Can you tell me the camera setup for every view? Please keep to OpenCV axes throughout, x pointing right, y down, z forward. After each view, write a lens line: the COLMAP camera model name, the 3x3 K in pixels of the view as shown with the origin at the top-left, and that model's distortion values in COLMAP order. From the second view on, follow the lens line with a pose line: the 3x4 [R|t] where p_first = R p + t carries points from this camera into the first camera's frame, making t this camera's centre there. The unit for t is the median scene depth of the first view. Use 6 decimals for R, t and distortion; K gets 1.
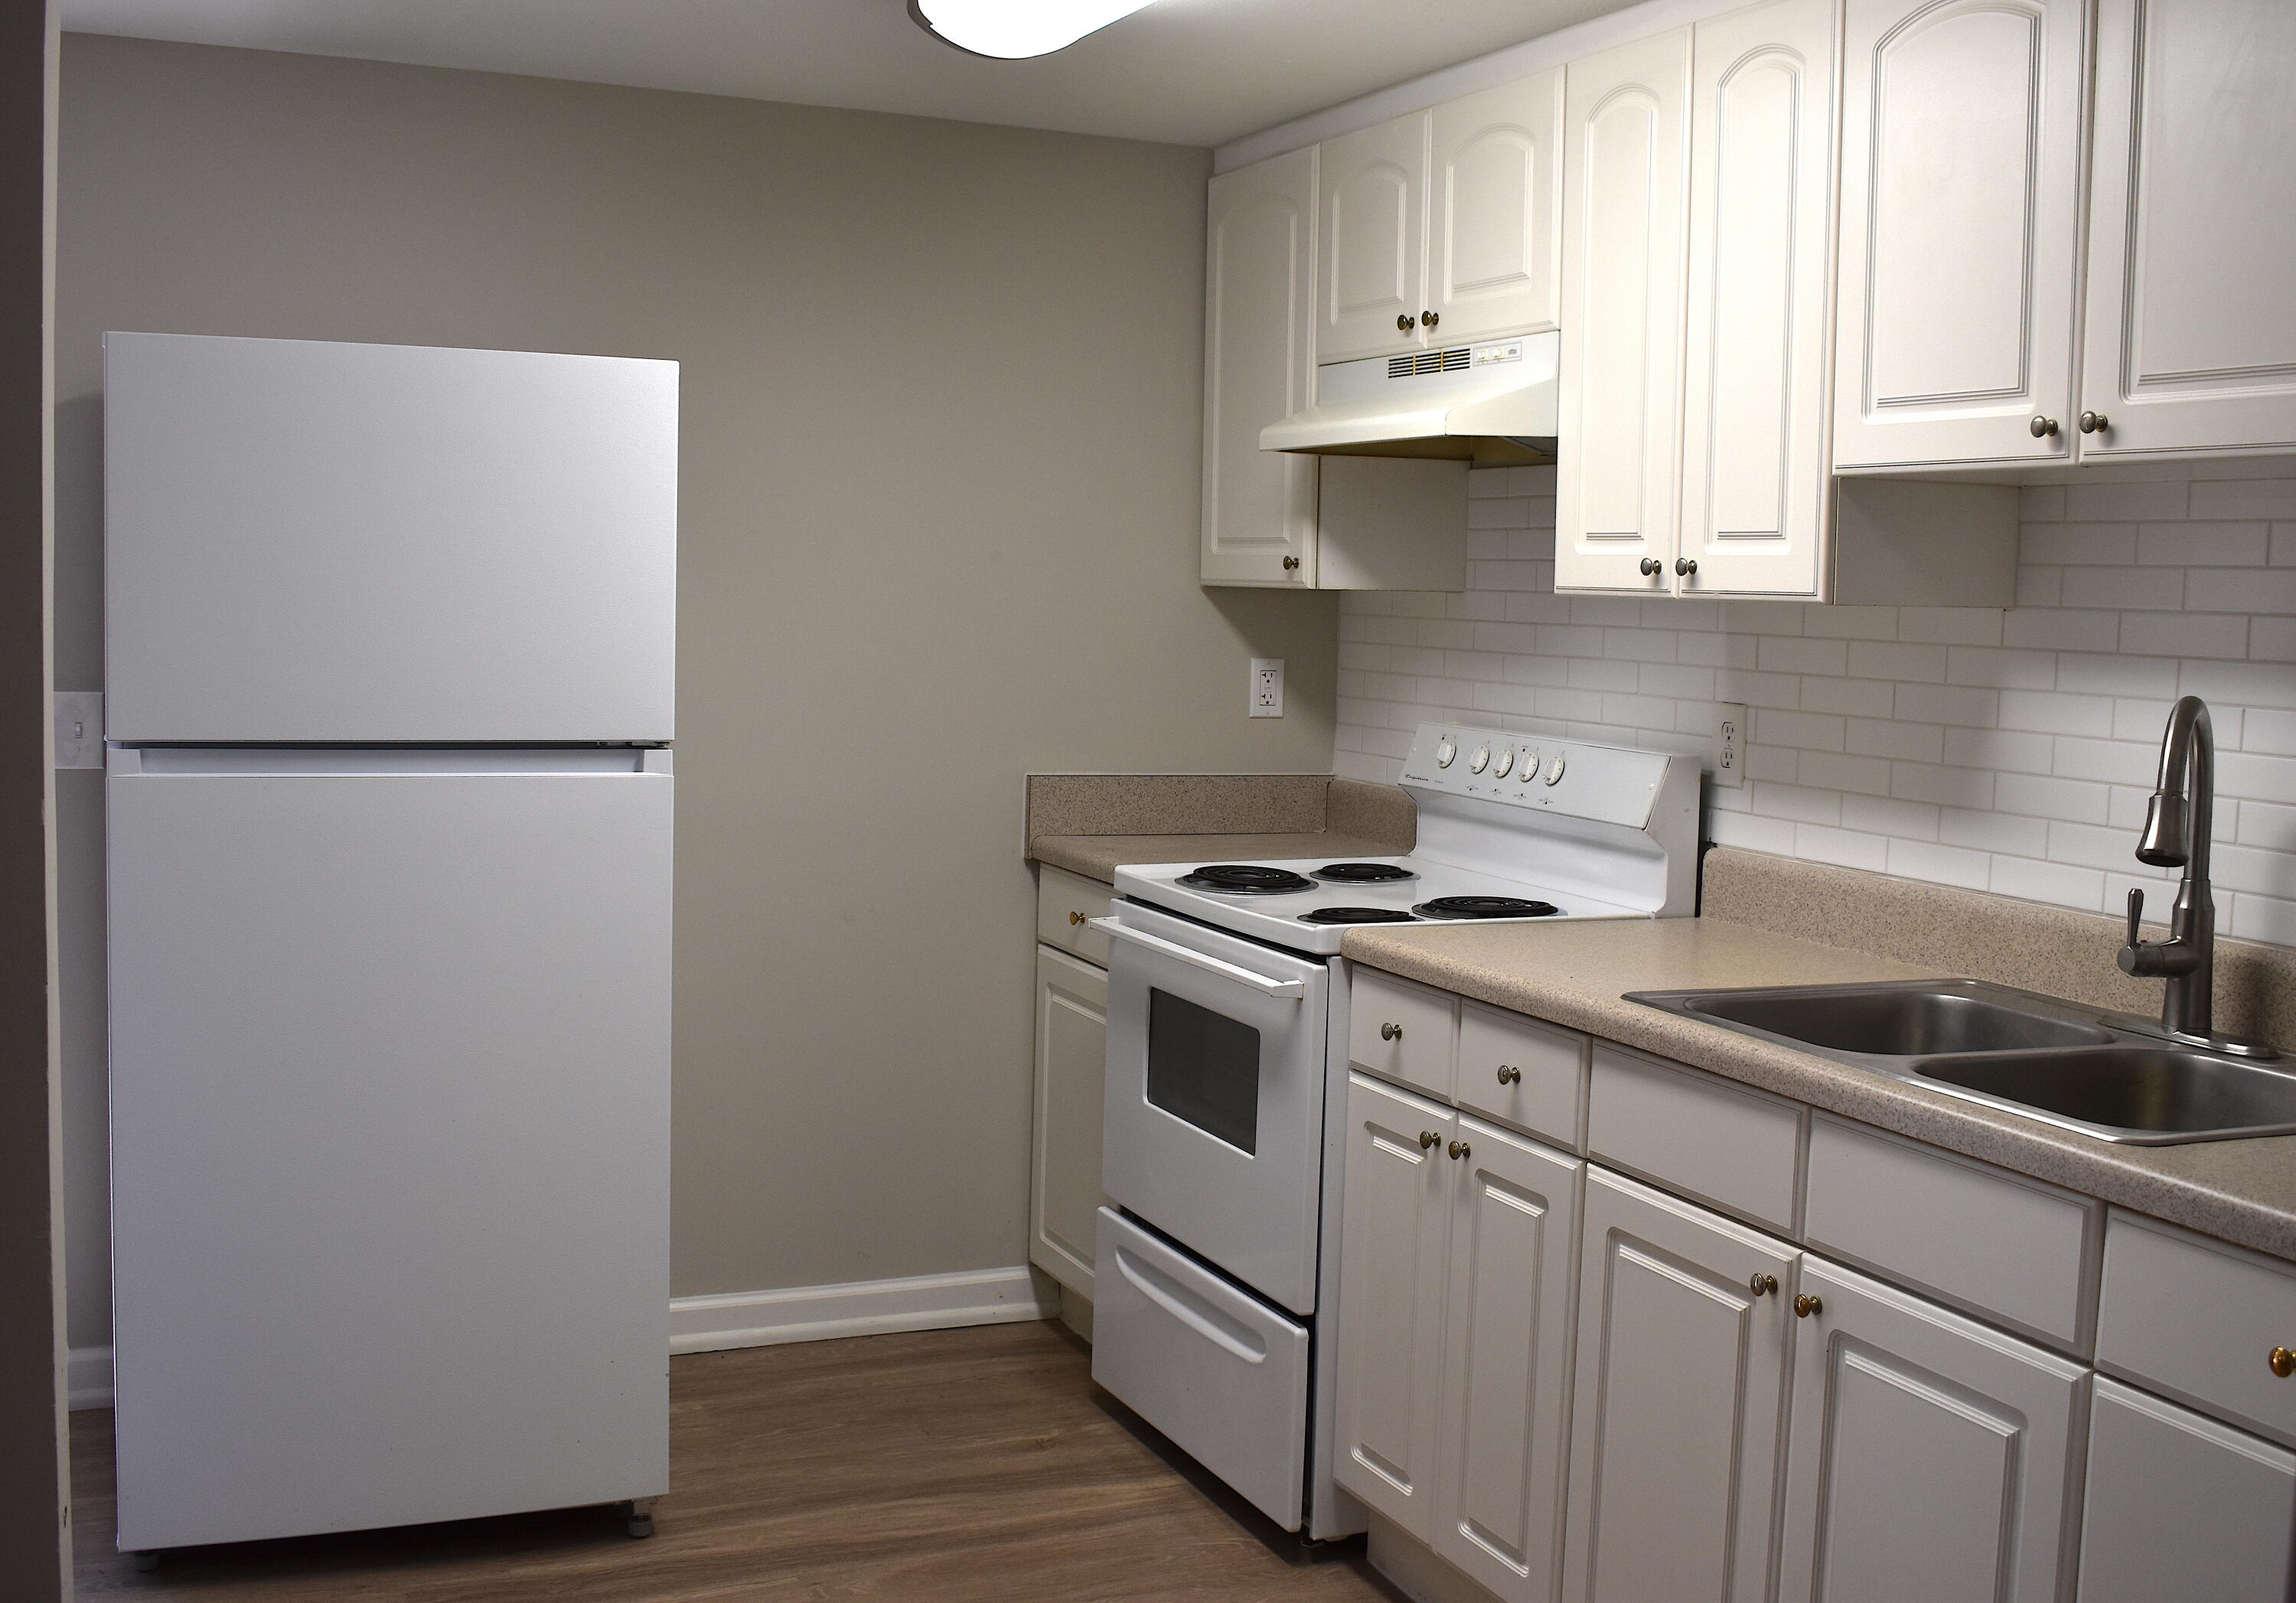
lens RADIAL K [[2478.7, 0, 1148.0], [0, 2478.7, 801.5], [0, 0, 1]] dist [0.002231, -0.002940]
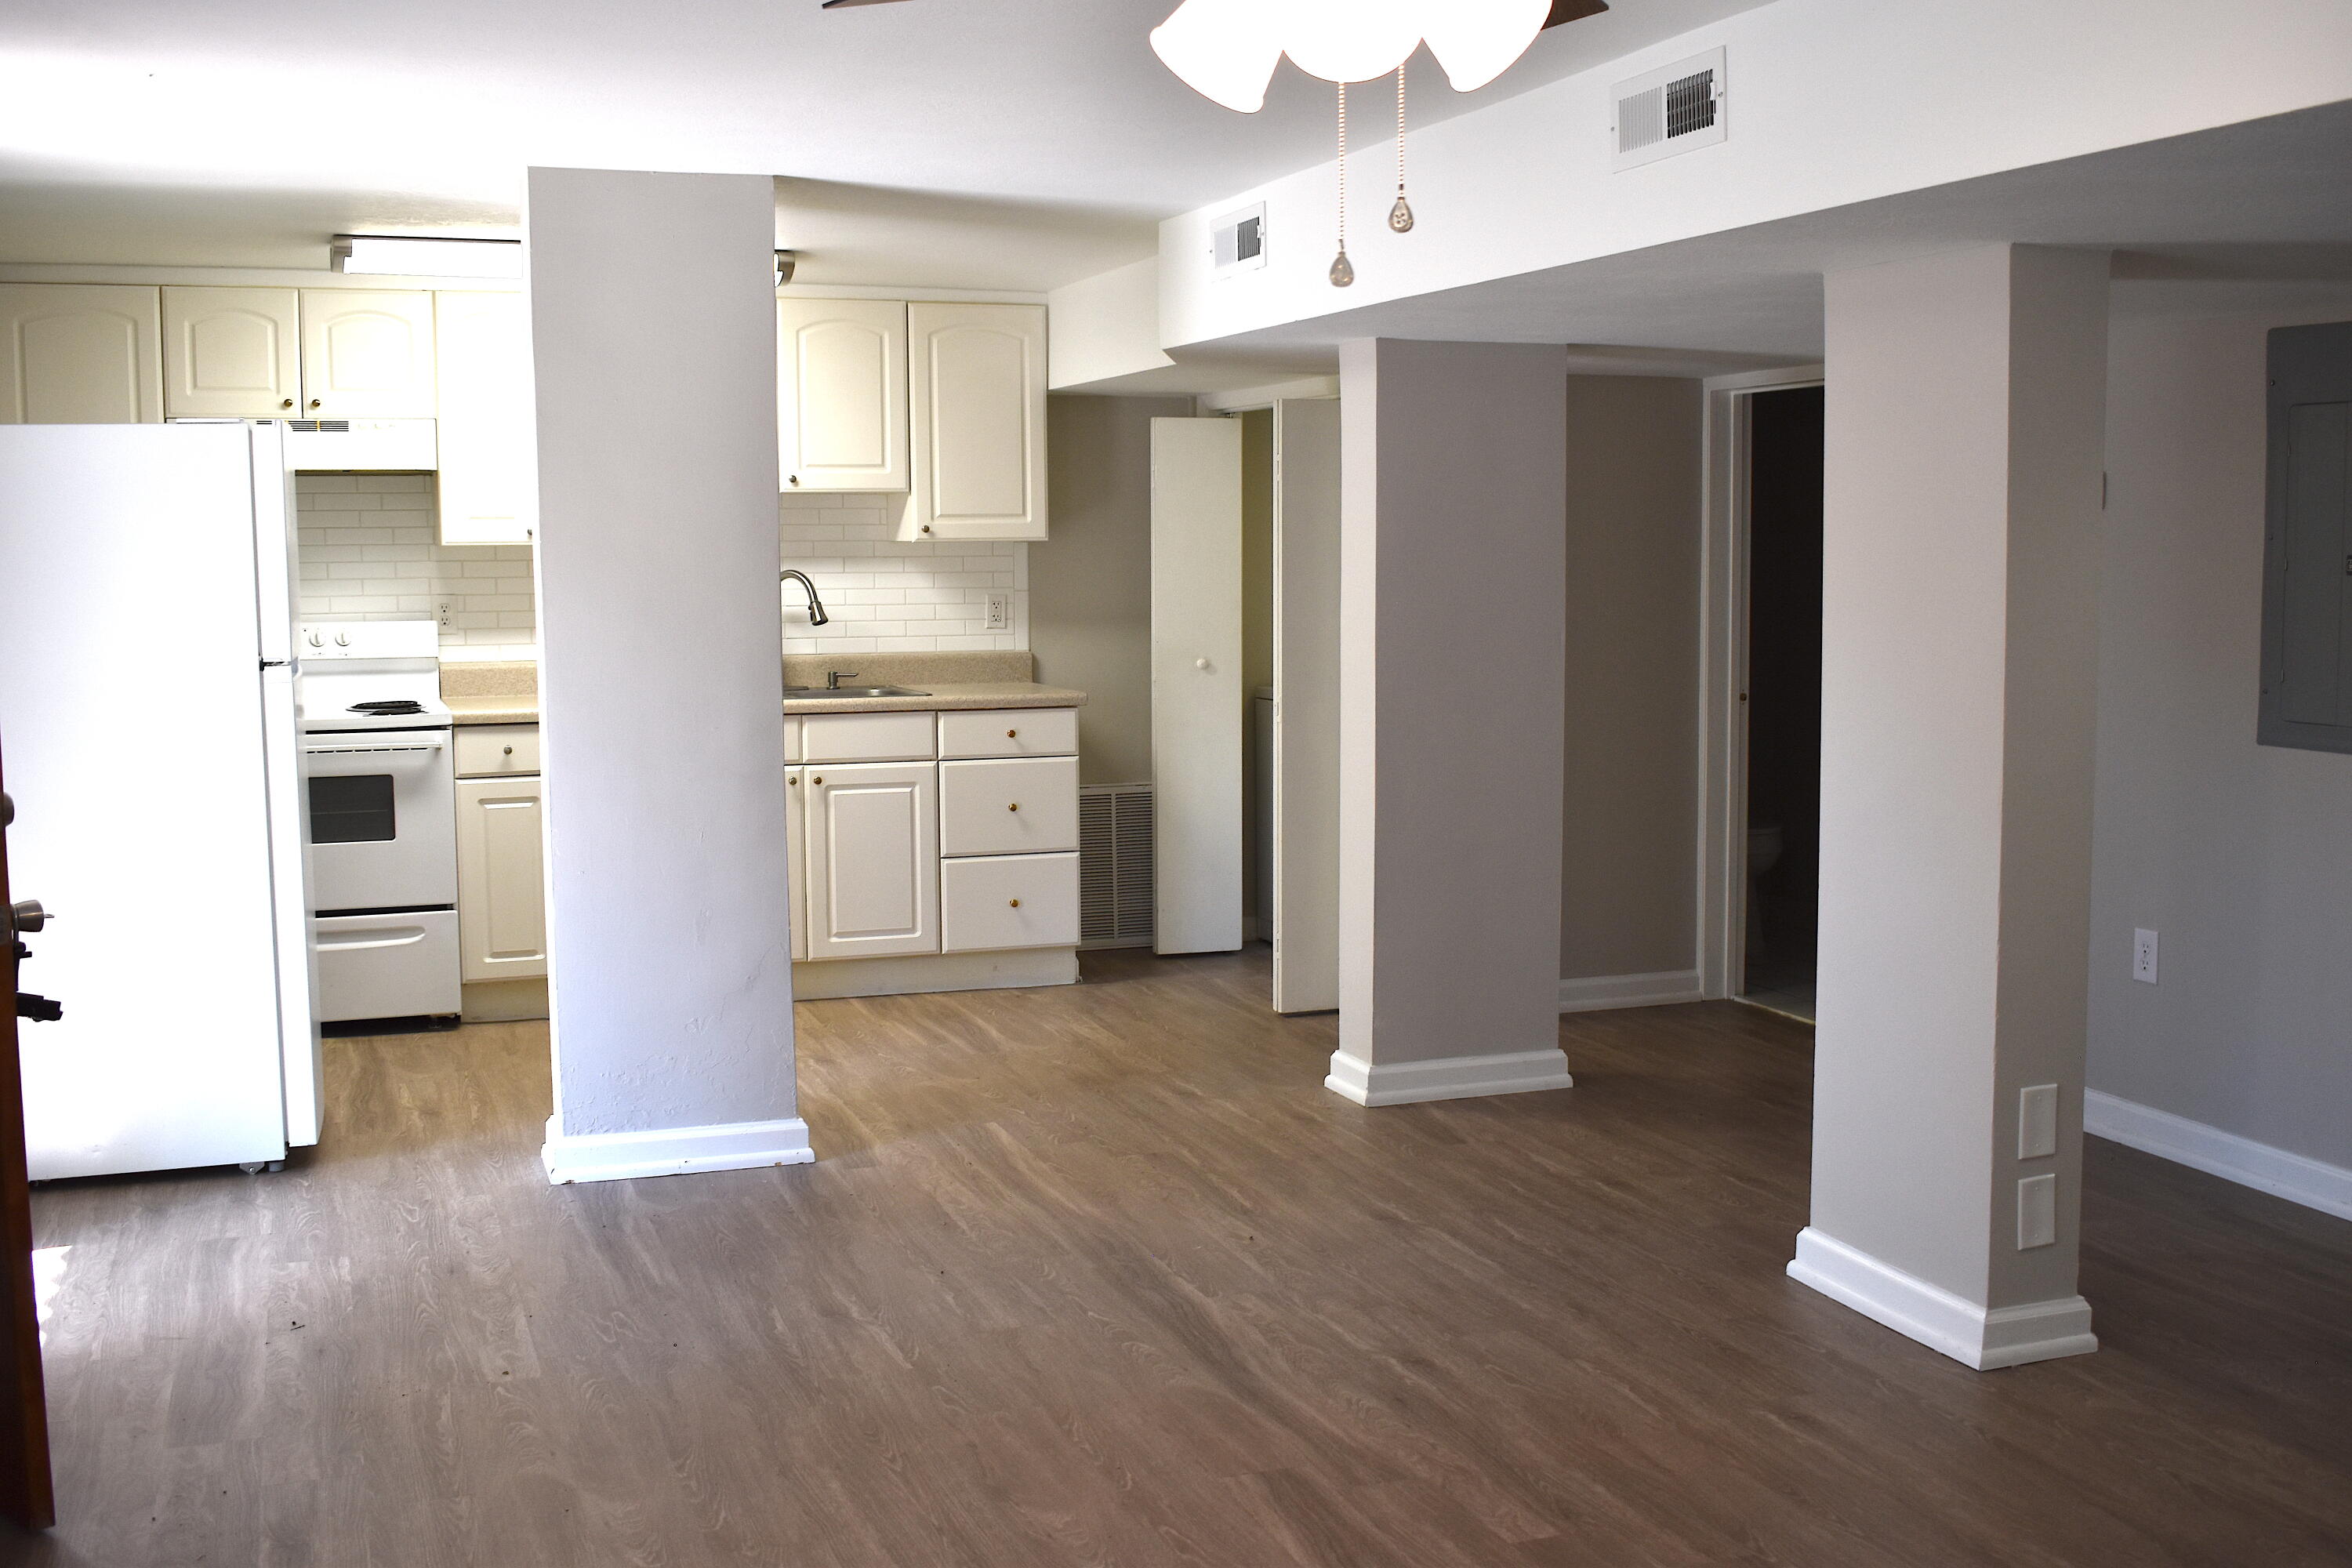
lens RADIAL K [[2447.4, 0, 1176.0], [0, 2447.4, 784.0], [0, 0, 1]] dist [-0.071658, -0.003035]
pose [[0.072570, -0.134212, 0.988292, -1.834640], [0.092363, 0.987551, 0.127329, -0.088630], [-0.993077, 0.082042, 0.084063, 0.232123]]
